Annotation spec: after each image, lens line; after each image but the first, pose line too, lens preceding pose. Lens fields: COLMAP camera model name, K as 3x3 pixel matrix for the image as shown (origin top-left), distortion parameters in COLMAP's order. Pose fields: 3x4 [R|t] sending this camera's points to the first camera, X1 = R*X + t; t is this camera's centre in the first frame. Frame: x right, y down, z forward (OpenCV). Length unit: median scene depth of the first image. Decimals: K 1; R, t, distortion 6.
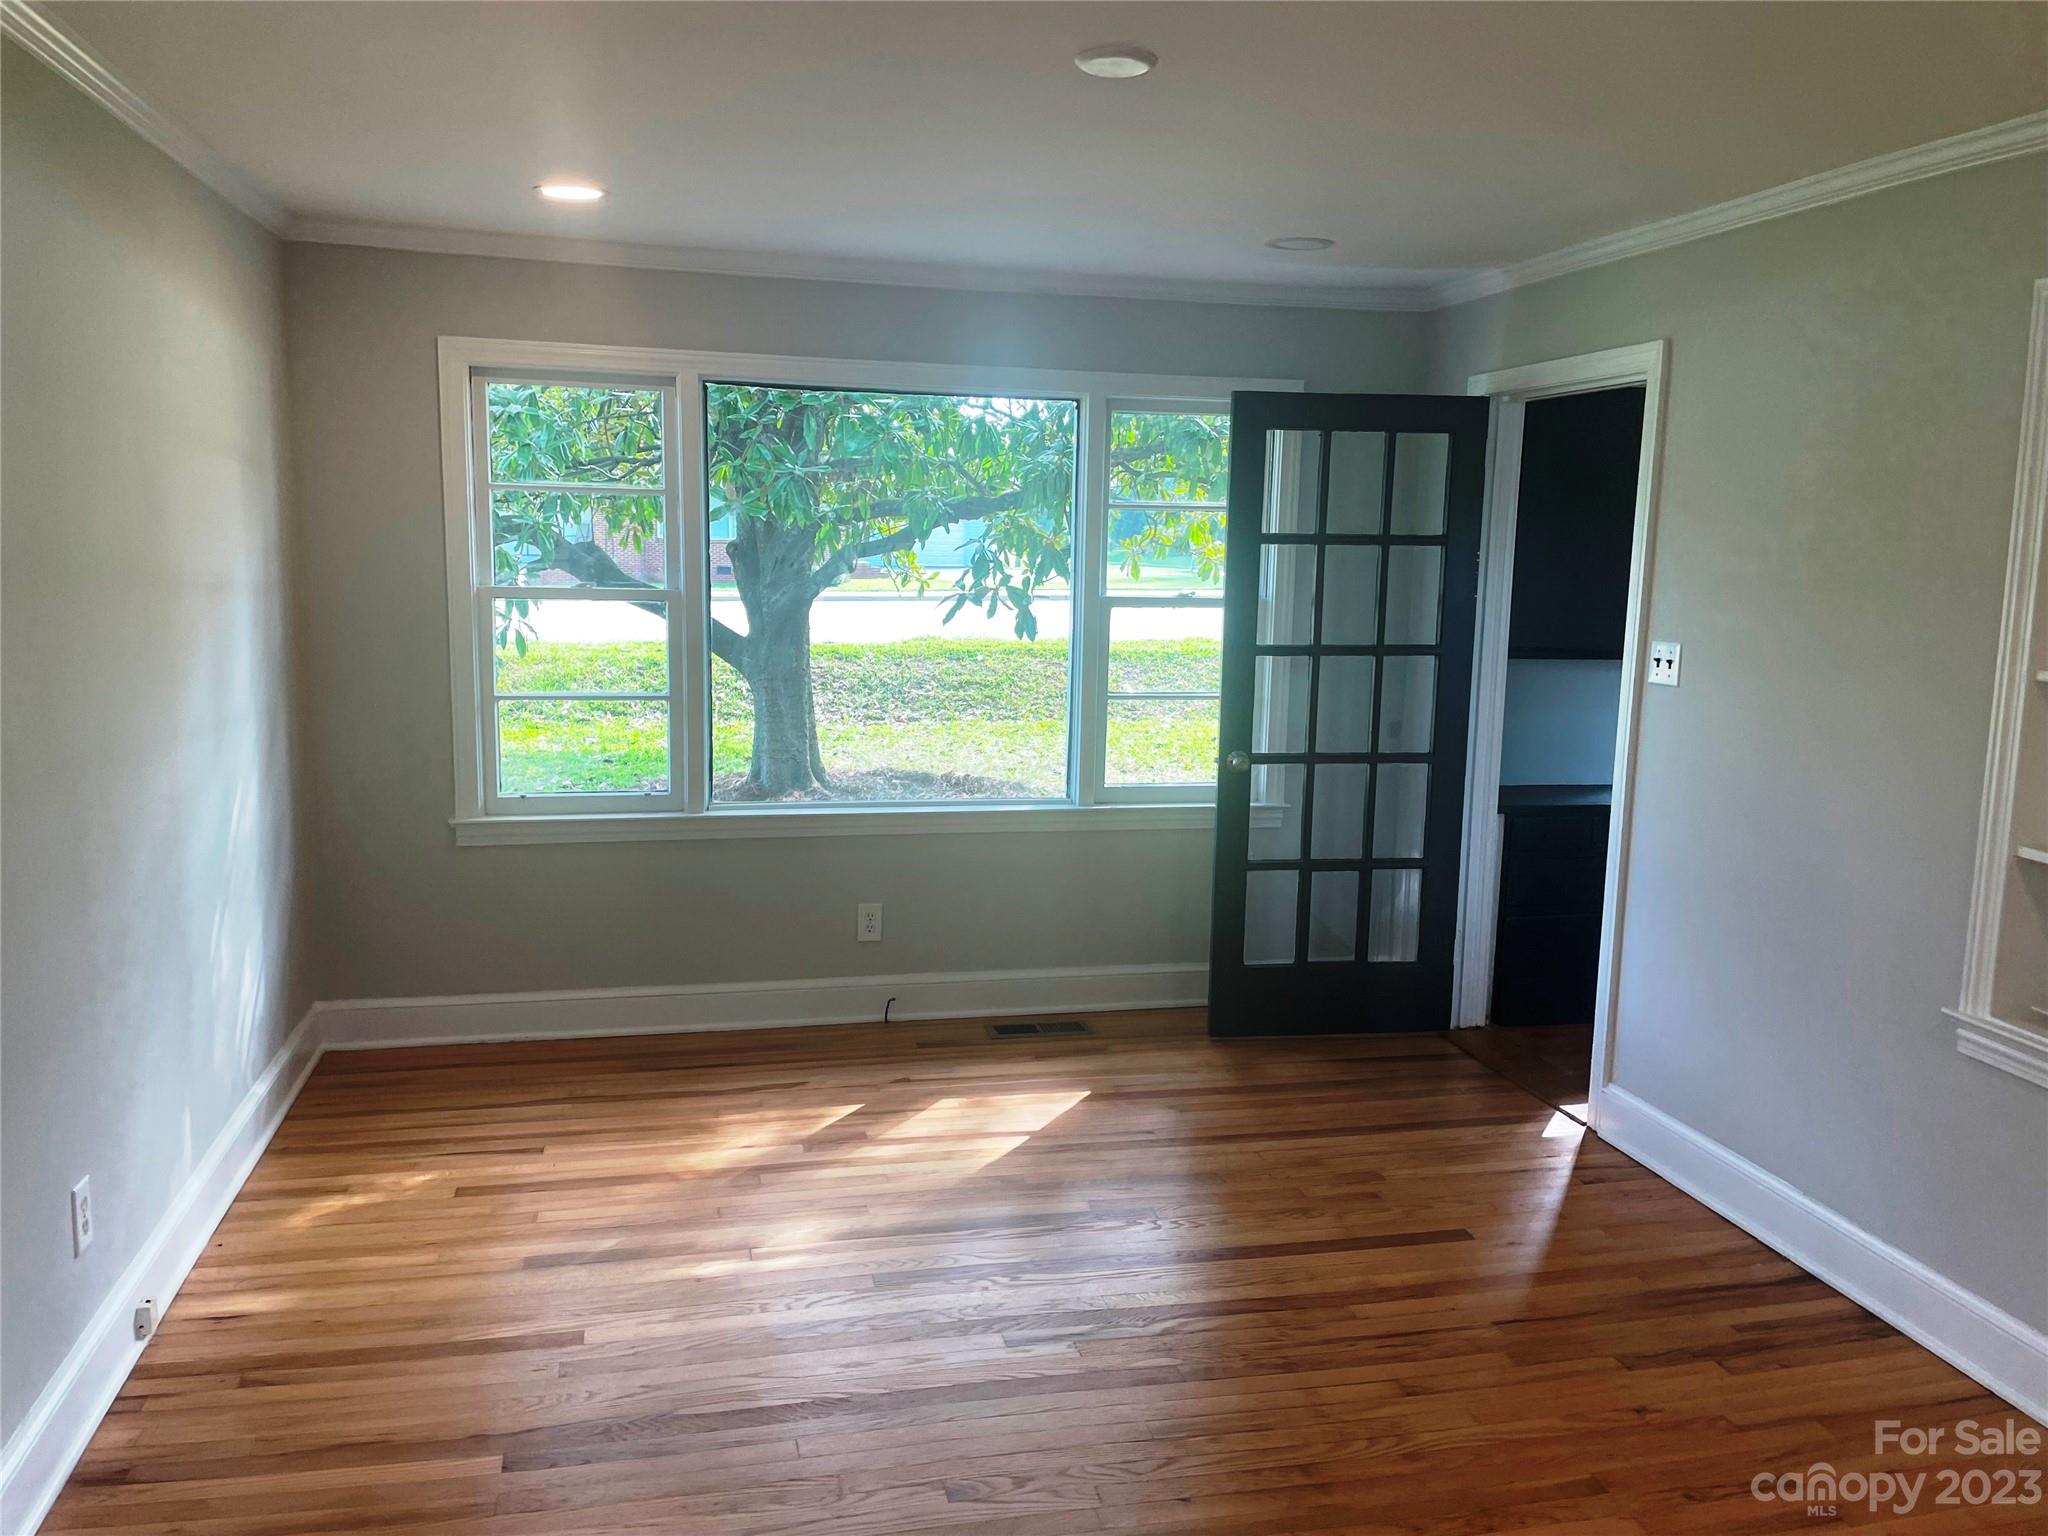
lens RADIAL K [[1551.8, 0, 1027.2], [0, 1551.8, 769.3], [0, 0, 1]] dist [0.106294, -0.150584]
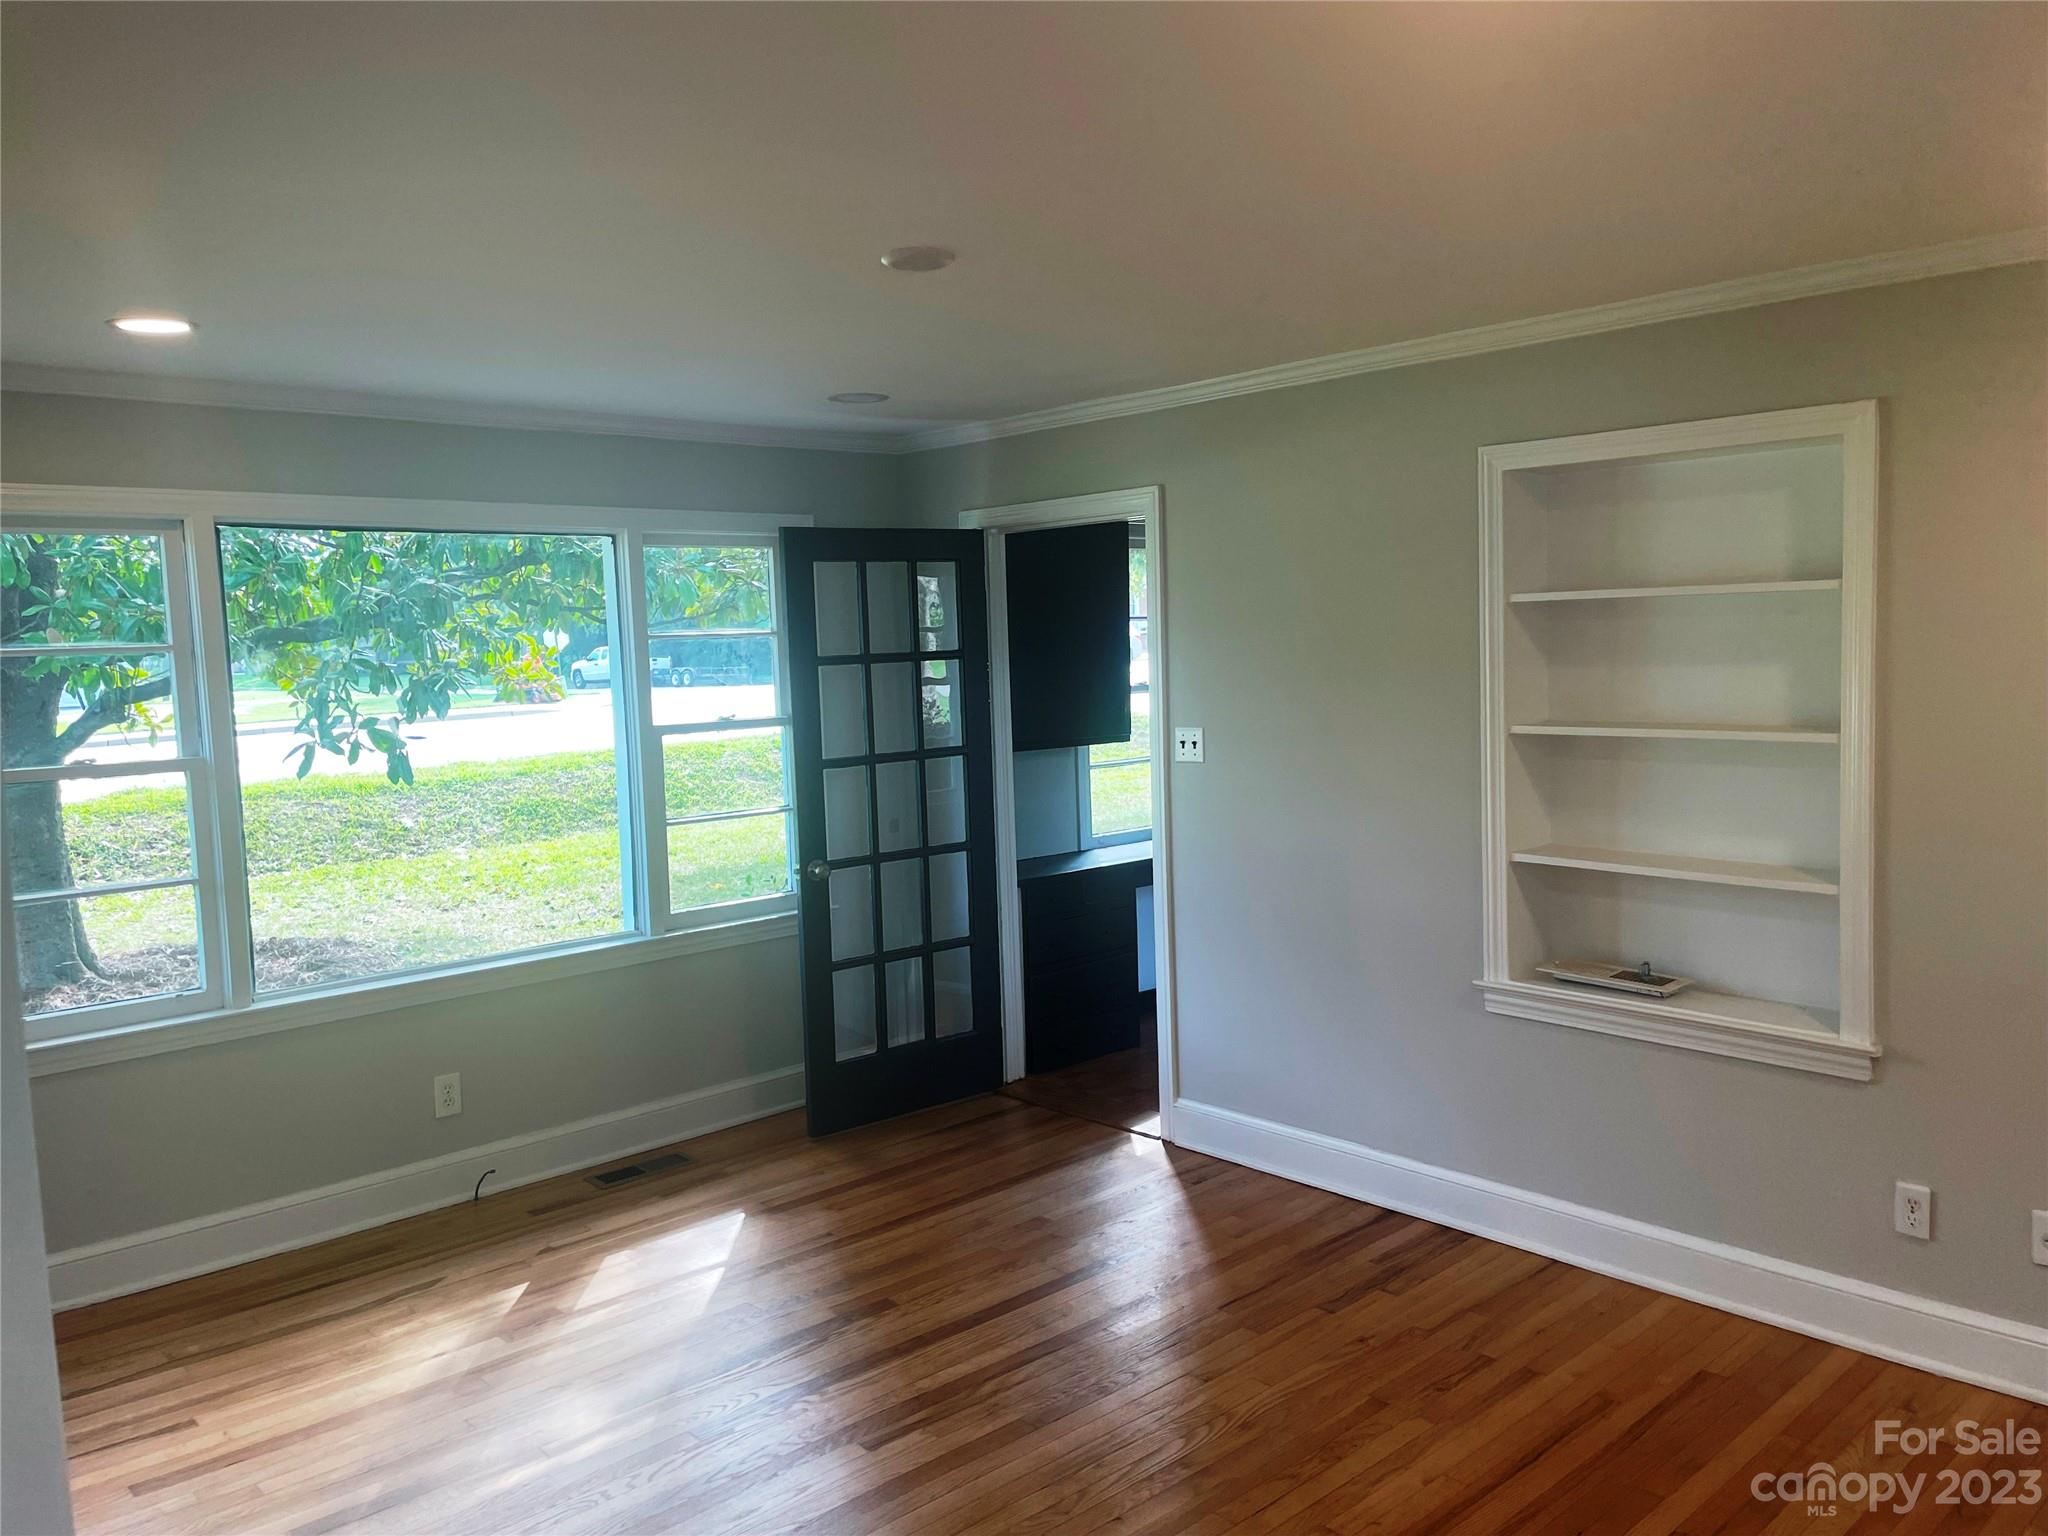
lens RADIAL K [[1551.8, 0, 1027.2], [0, 1551.8, 769.3], [0, 0, 1]] dist [0.106294, -0.150584]
pose [[0.867819, -0.092586, 0.488178, -0.257743], [0.124936, 0.991581, -0.034035, -0.019707], [-0.480917, 0.090527, 0.872080, 0.002905]]
